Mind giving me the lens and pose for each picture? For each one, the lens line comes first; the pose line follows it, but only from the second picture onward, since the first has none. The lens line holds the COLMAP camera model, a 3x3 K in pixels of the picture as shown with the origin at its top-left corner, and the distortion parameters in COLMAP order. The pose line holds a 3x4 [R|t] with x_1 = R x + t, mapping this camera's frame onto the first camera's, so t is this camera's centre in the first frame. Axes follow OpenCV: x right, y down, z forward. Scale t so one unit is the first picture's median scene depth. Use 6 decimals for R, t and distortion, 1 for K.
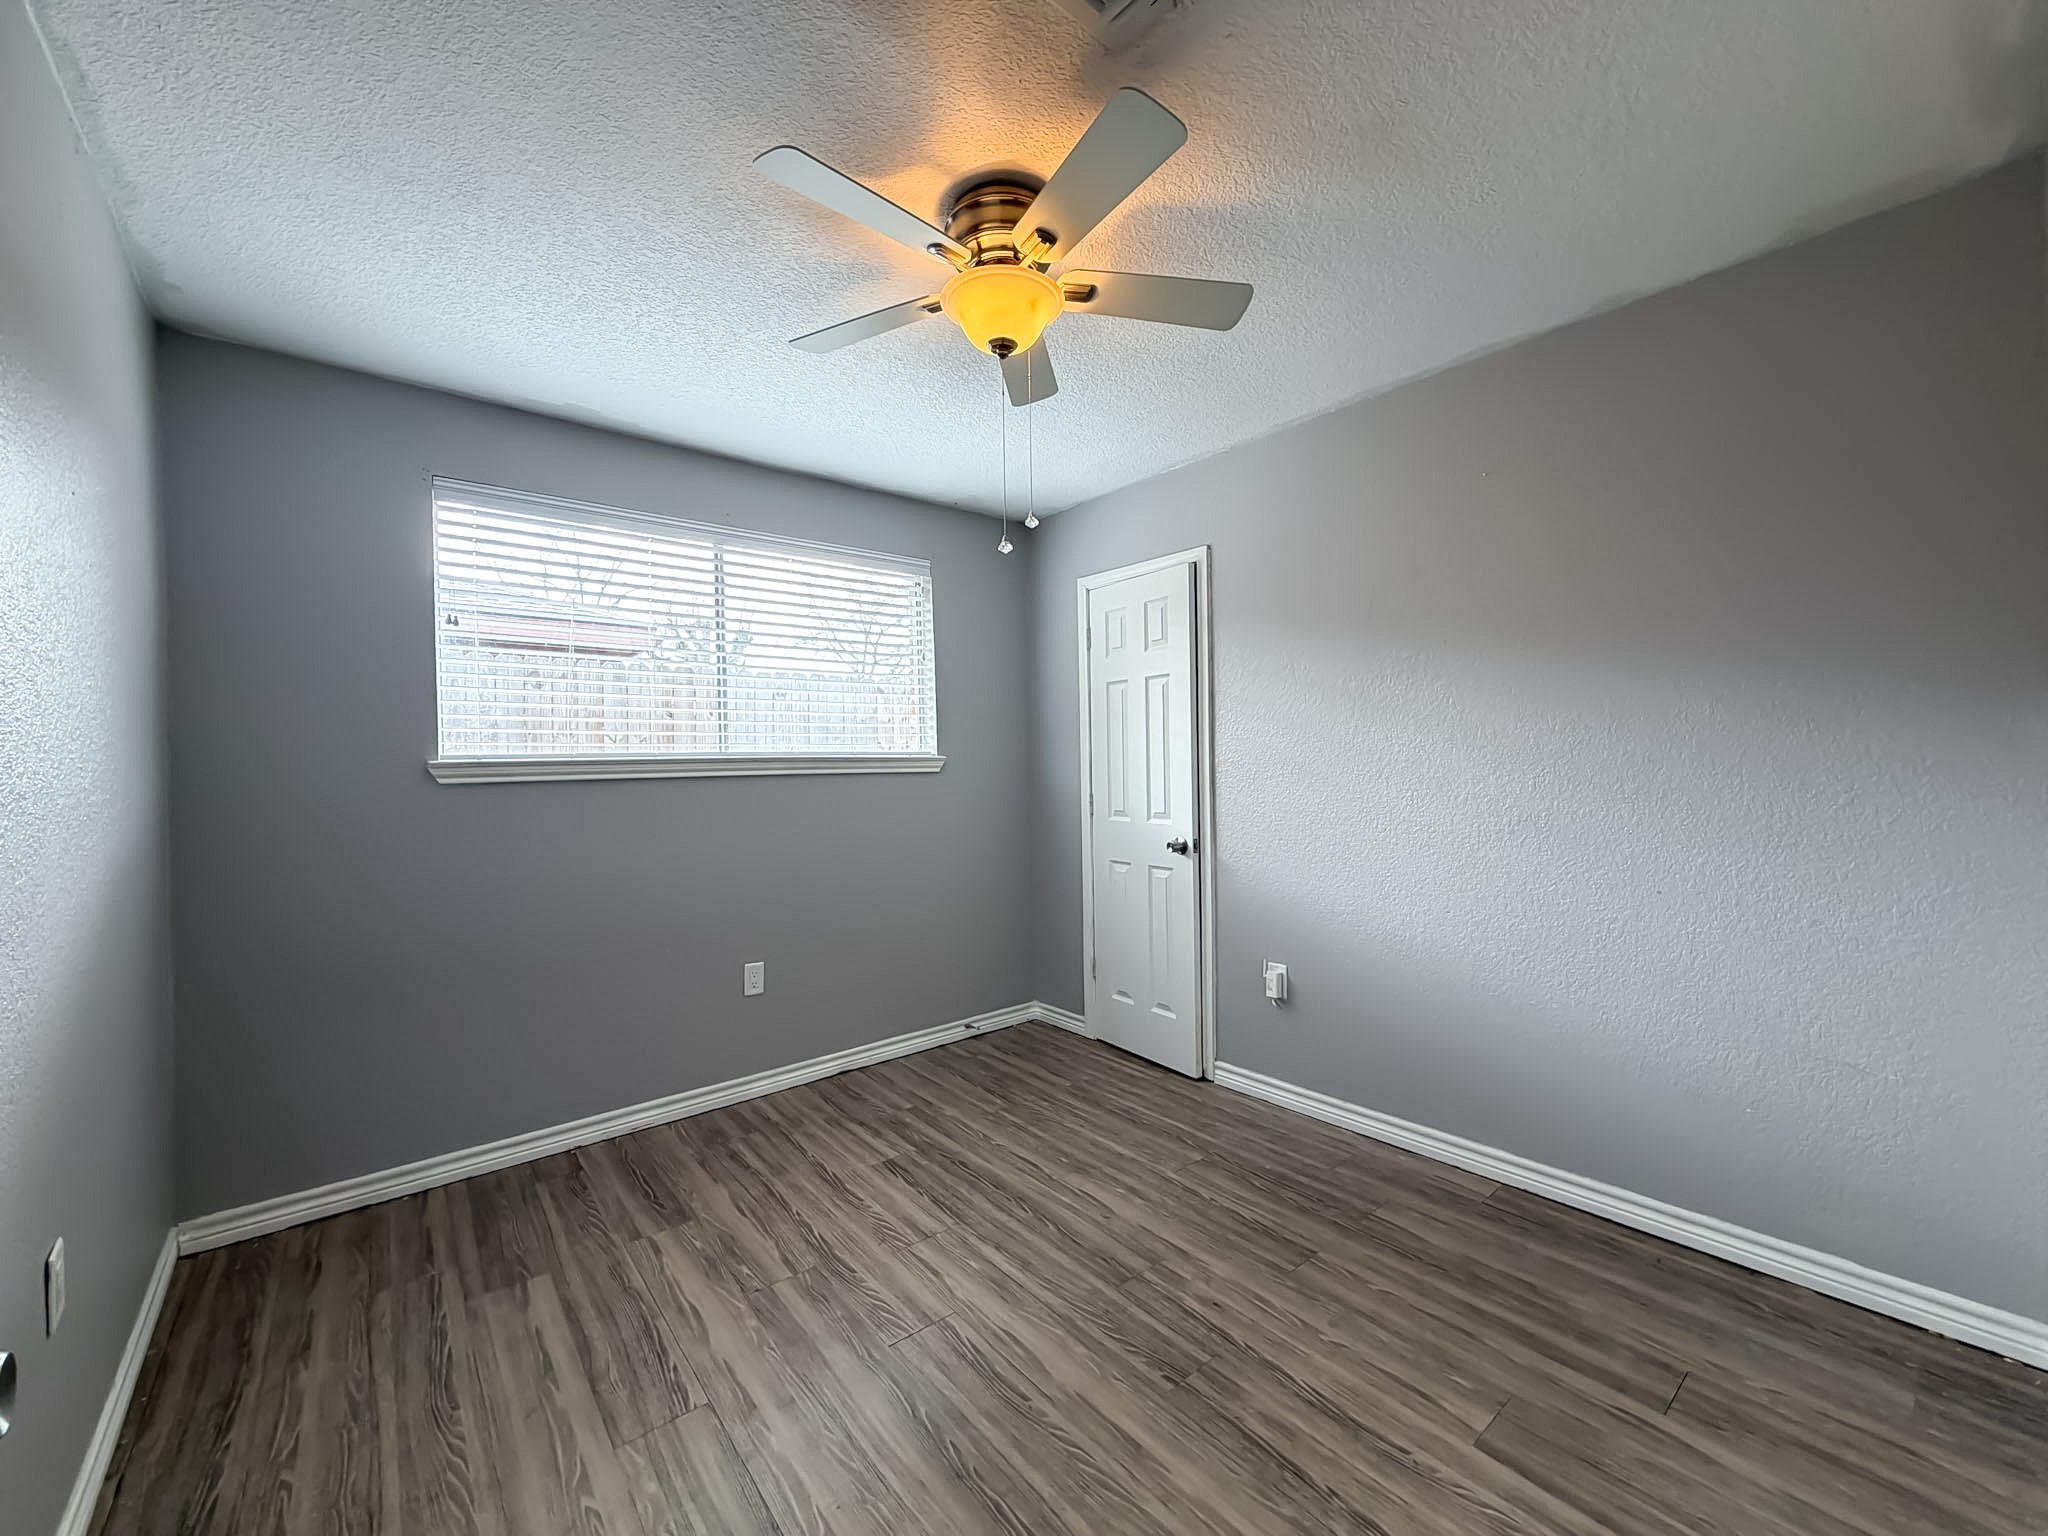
lens RADIAL K [[805.3, 0, 1023.7], [0, 805.3, 767.7], [0, 0, 1]] dist [-0.000843, 0.000462]
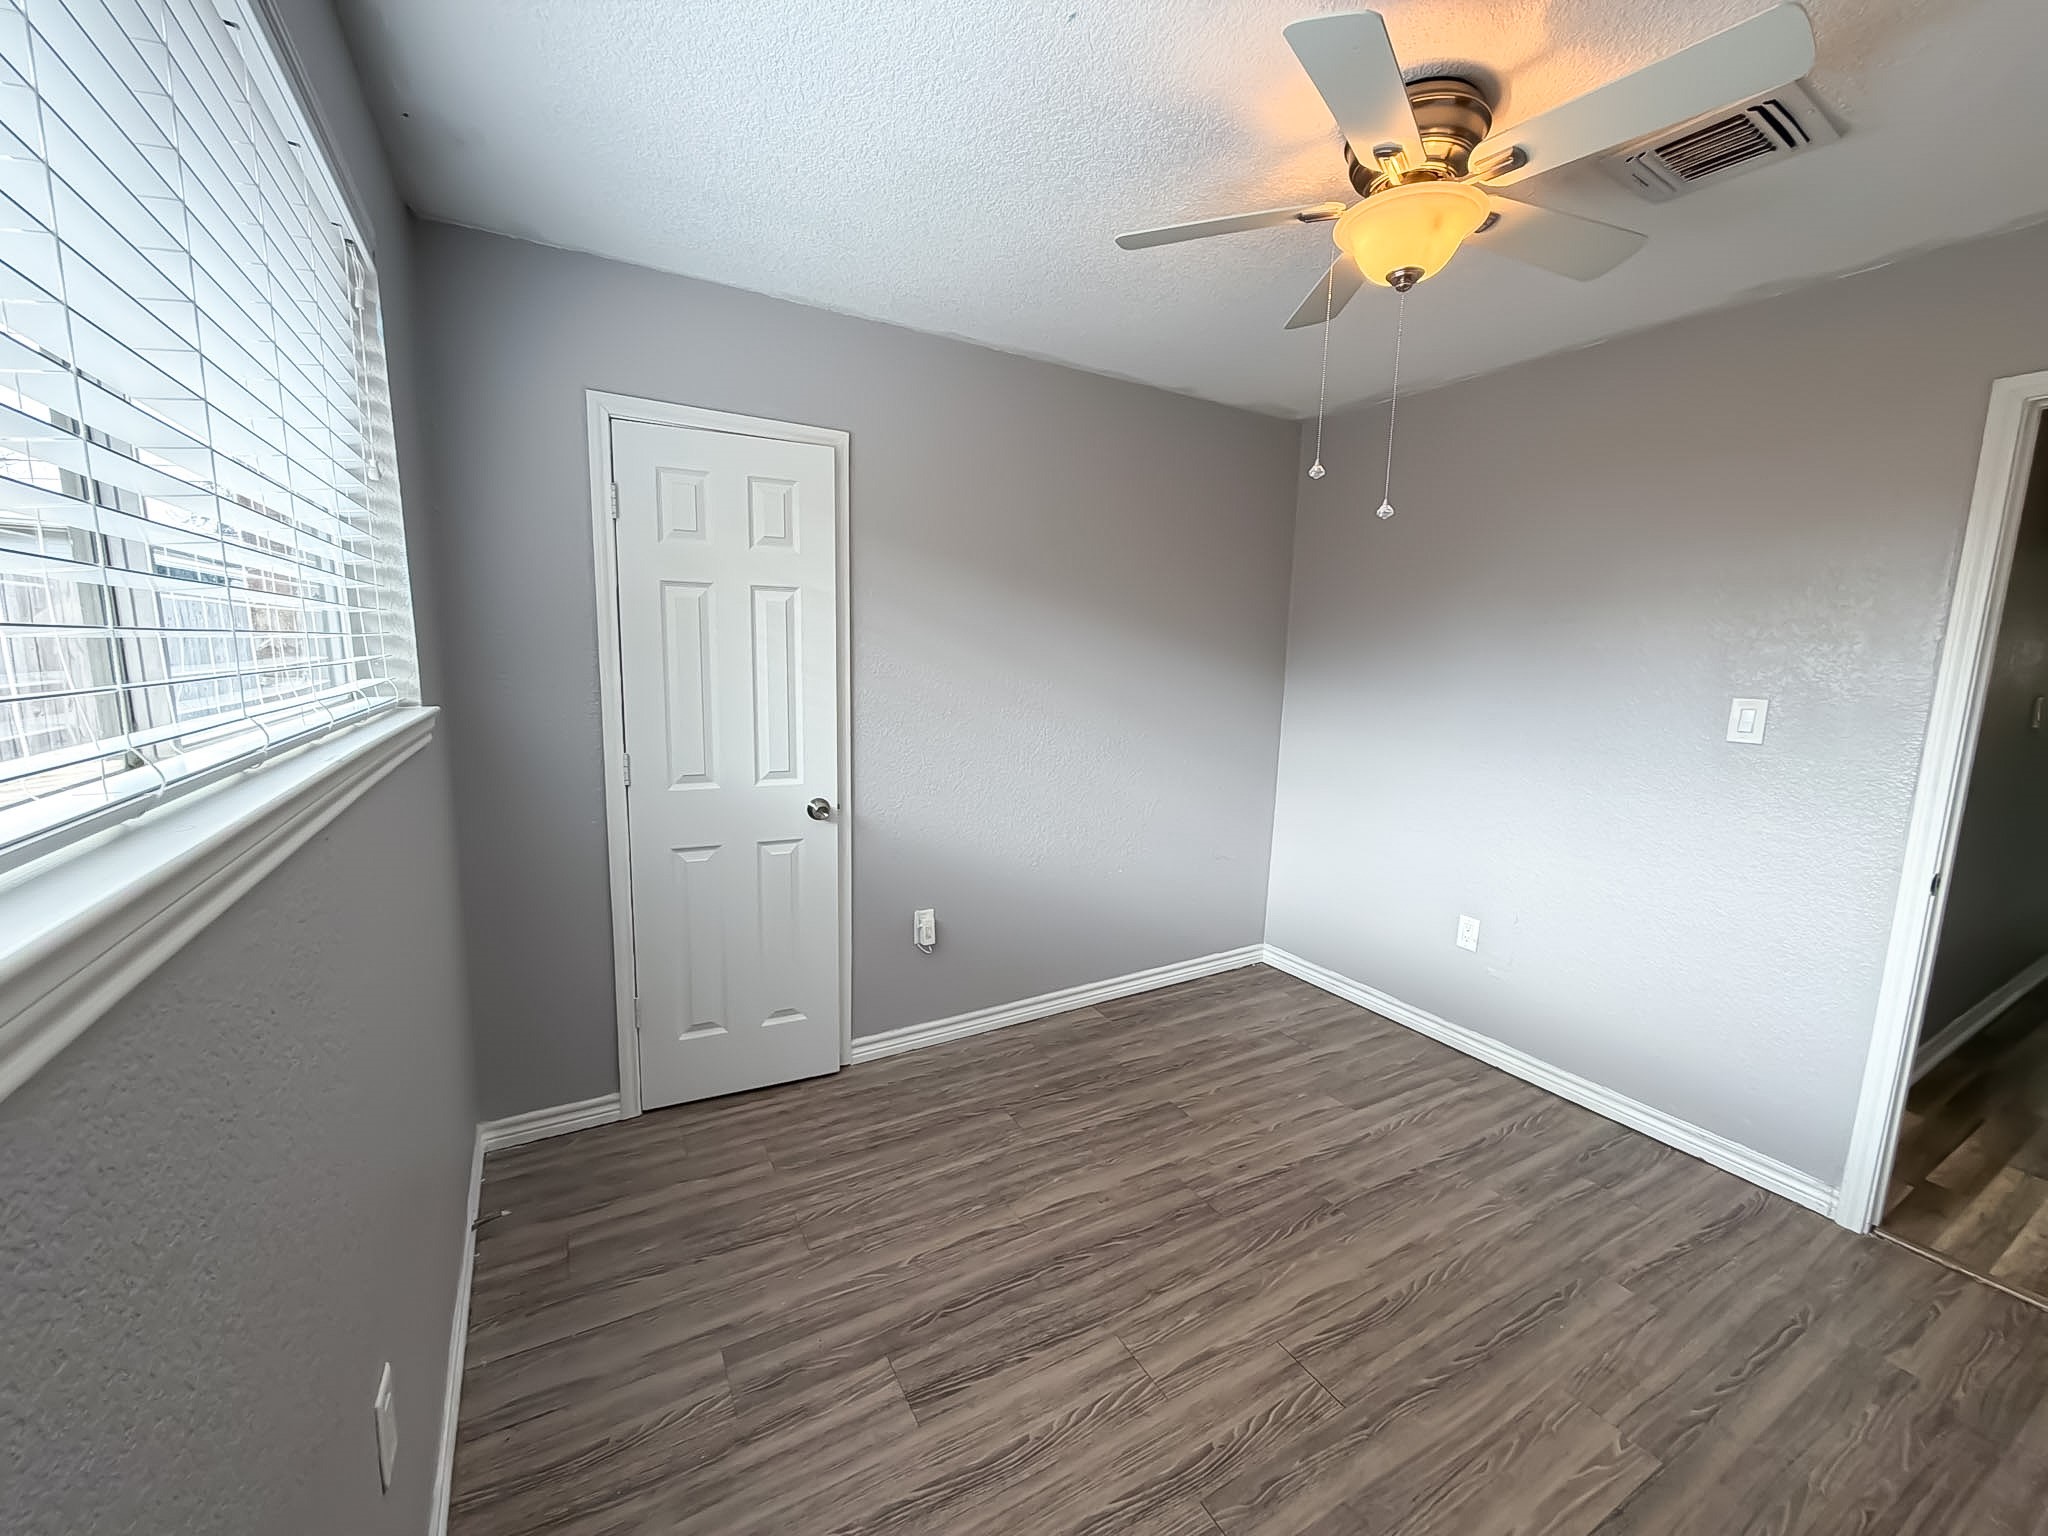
lens RADIAL K [[805.3, 0, 1024.9], [0, 805.3, 767.7], [0, 0, 1]] dist [-0.000843, 0.000462]
pose [[0.174894, -0.120667, 0.977165, -0.761695], [-0.020549, 0.991798, 0.126152, -0.068434], [-0.984373, -0.042143, 0.170980, 0.919180]]
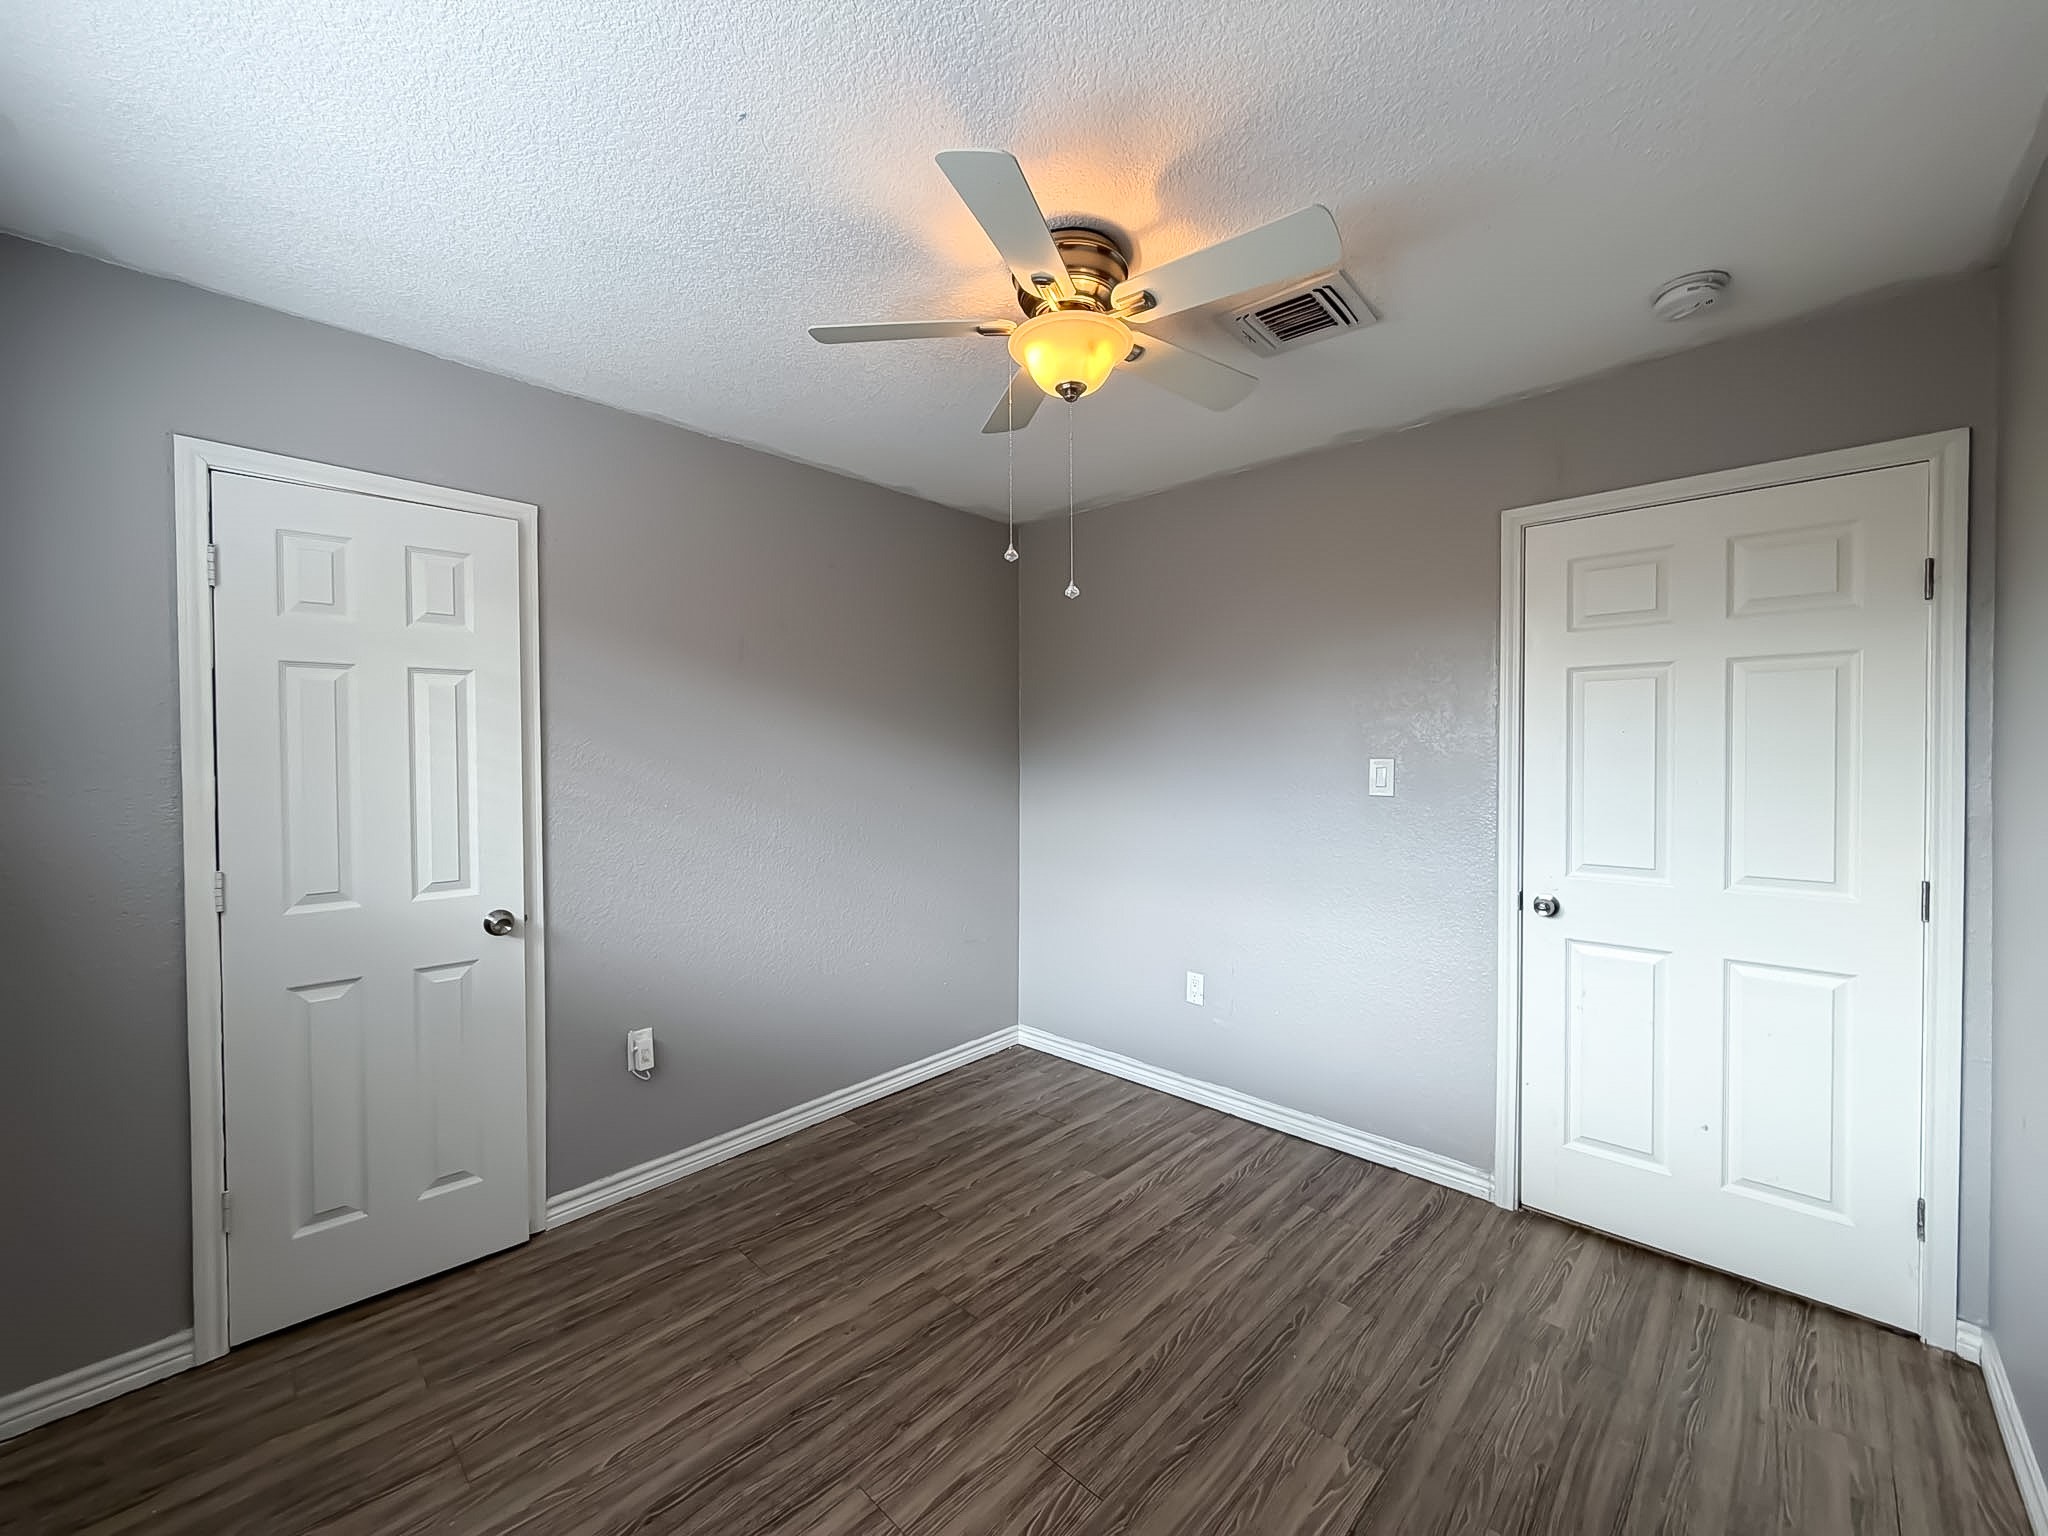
lens RADIAL K [[805.3, 0, 1020.1], [0, 805.3, 769.8], [0, 0, 1]] dist [-0.000843, 0.000462]
pose [[-0.110173, -0.003854, 0.993905, -0.748815], [0.013064, 0.999900, 0.005326, -0.044406], [-0.993827, 0.013571, -0.110111, 0.875861]]
